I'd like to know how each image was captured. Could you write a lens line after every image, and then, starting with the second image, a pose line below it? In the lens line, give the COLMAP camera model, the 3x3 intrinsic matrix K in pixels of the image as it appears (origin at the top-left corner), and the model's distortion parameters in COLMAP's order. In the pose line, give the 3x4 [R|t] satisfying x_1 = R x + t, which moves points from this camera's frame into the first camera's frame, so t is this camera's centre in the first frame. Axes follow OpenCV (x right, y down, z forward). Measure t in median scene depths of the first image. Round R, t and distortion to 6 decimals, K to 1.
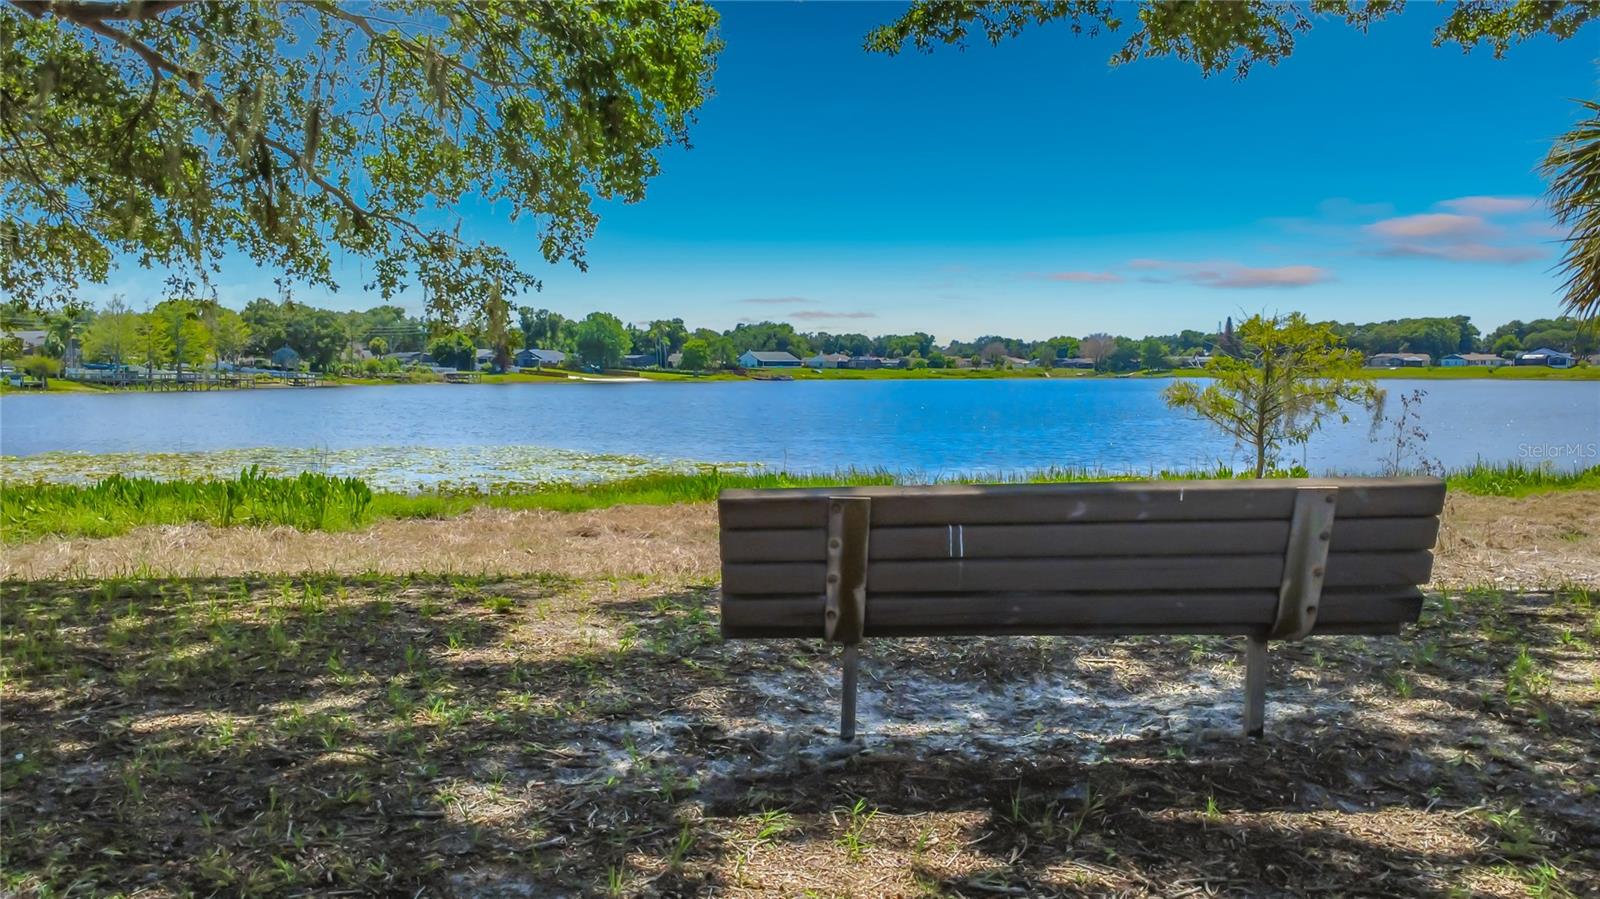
lens RADIAL K [[1186.8, 0, 800.0], [0, 1186.8, 449.5], [0, 0, 1]] dist [-0.000180, 0.000184]
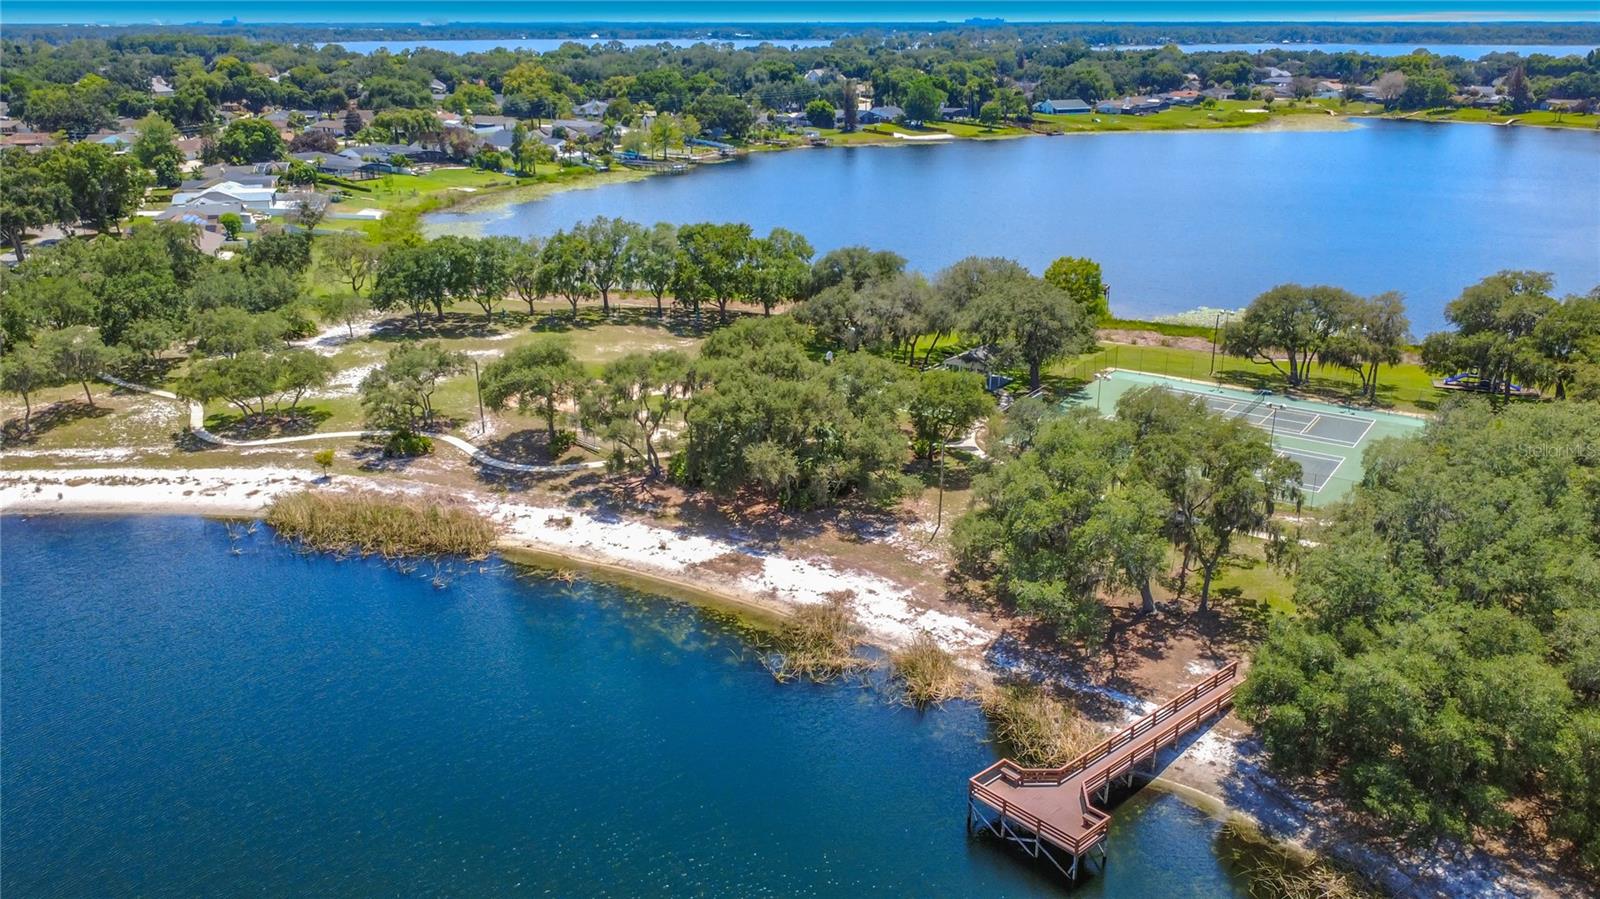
lens RADIAL K [[1224.8, 0, 808.7], [0, 1224.8, 449.4], [0, 0, 1]] dist [-0.007015, -0.000258]
pose [[0.947025, 0.105070, -0.303487, 0.157186], [-0.021567, 0.963643, 0.266321, -0.068214], [0.320436, -0.245667, 0.914860, -0.392086]]
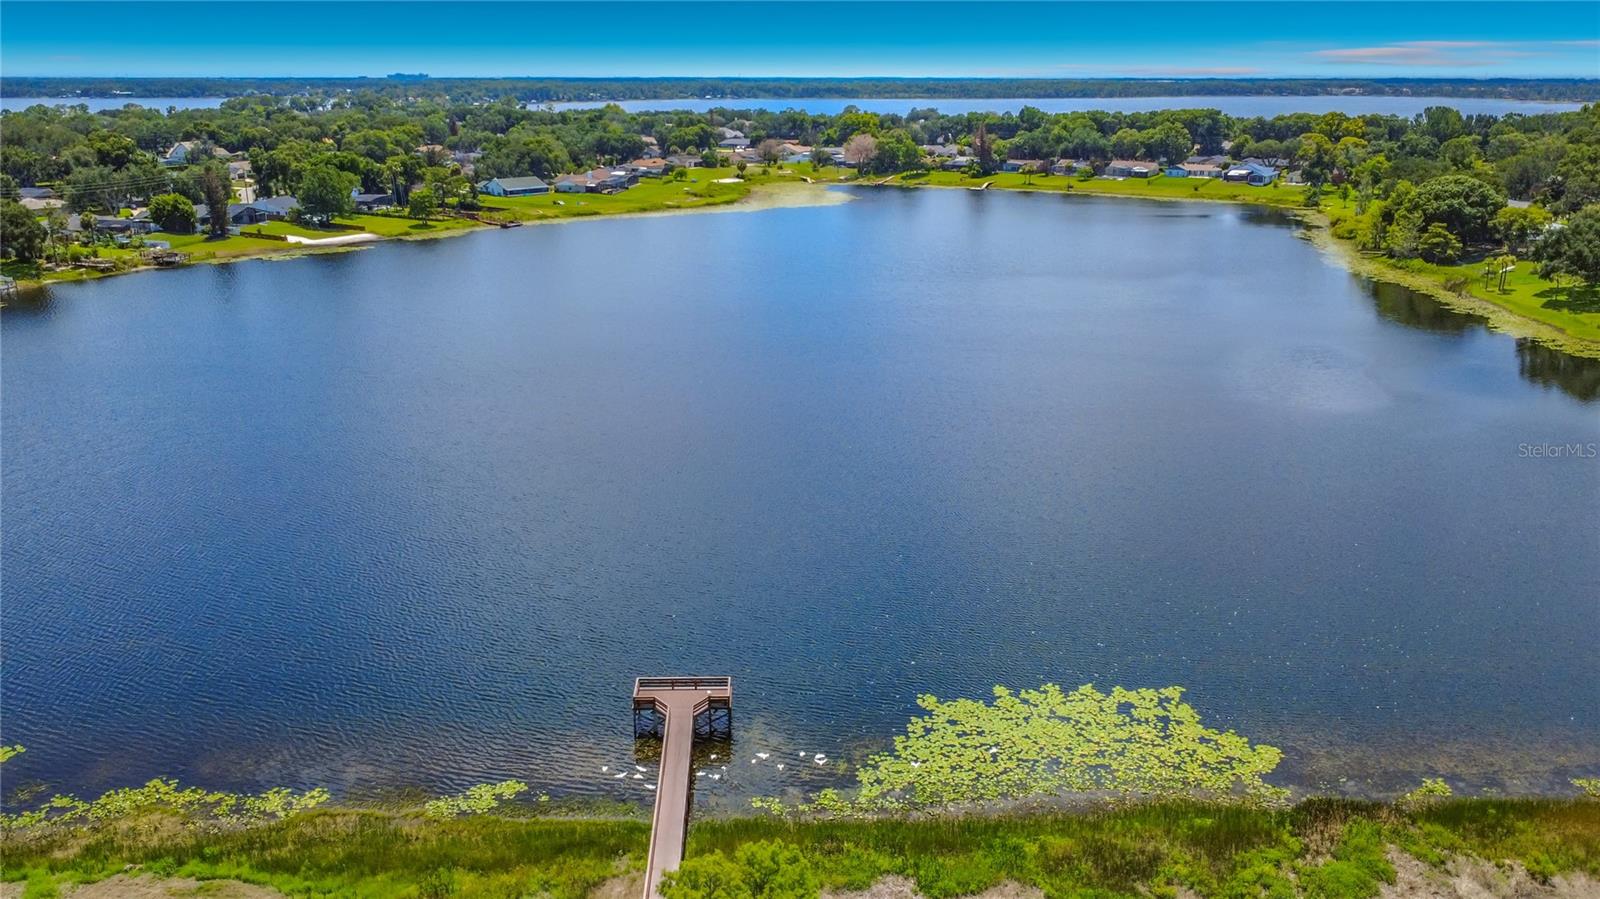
lens RADIAL K [[1214.2, 0, 804.2], [0, 1214.2, 454.0], [0, 0, 1]] dist [-0.002321, -0.000947]
pose [[0.993943, -0.030835, 0.105485, 0.108316], [0.005919, 0.973457, 0.228792, -0.093035], [-0.109740, -0.226782, 0.967743, -0.102192]]
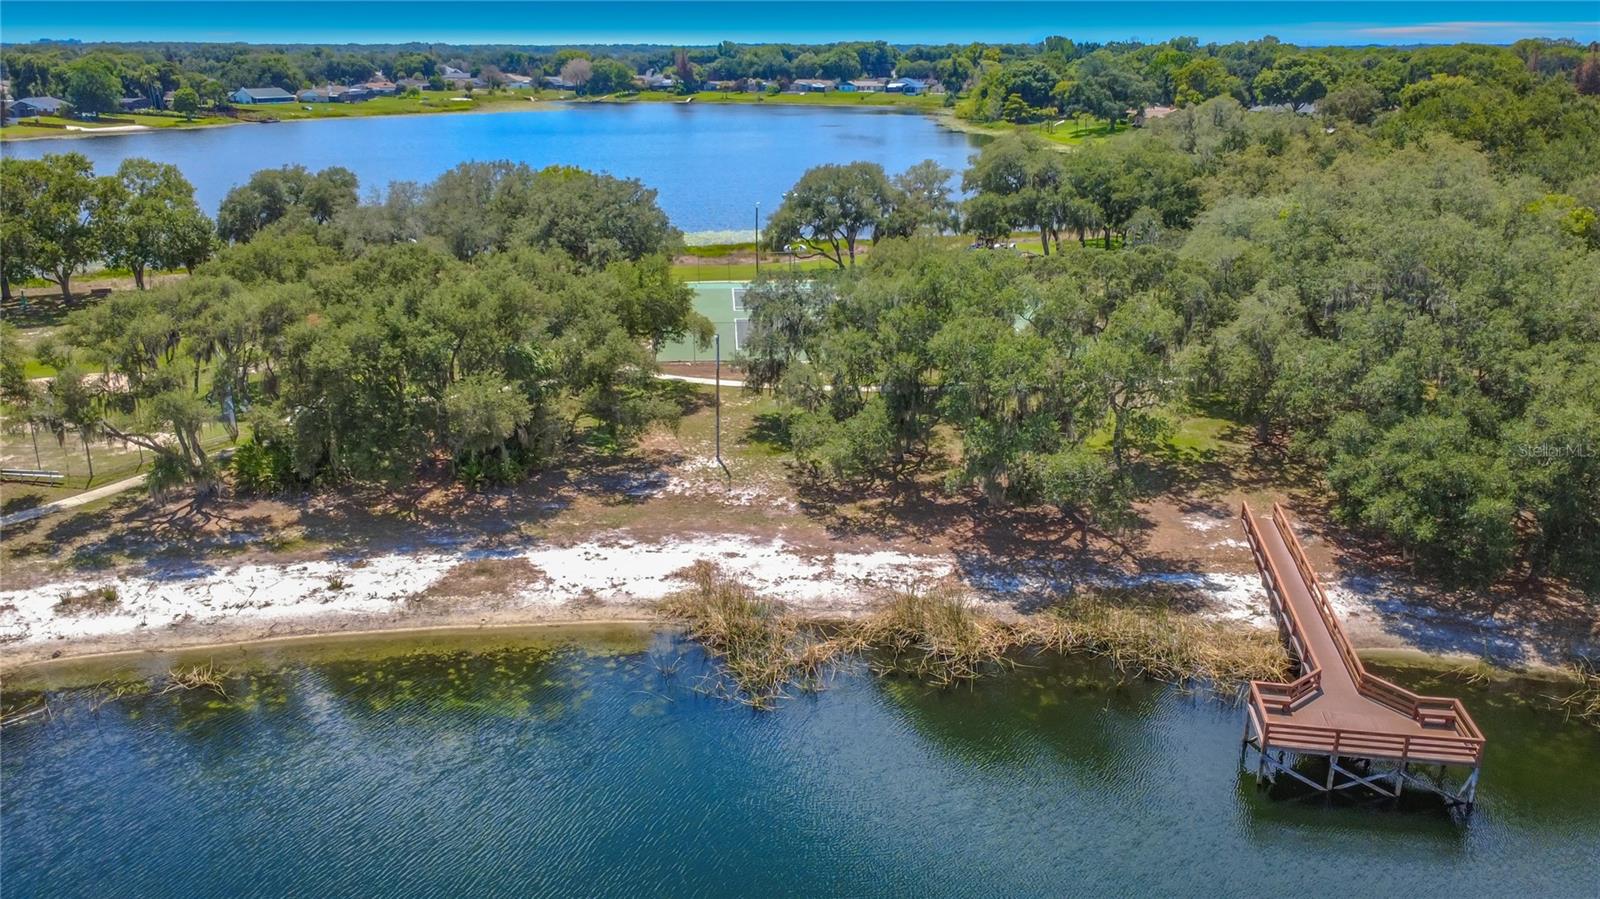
lens RADIAL K [[1214.2, 0, 804.2], [0, 1214.2, 454.0], [0, 0, 1]] dist [-0.002321, -0.000947]
pose [[0.943497, -0.102801, 0.315031, 0.063707], [0.020055, 0.966635, 0.255370, -0.031985], [-0.330773, -0.234623, 0.914080, -0.322546]]
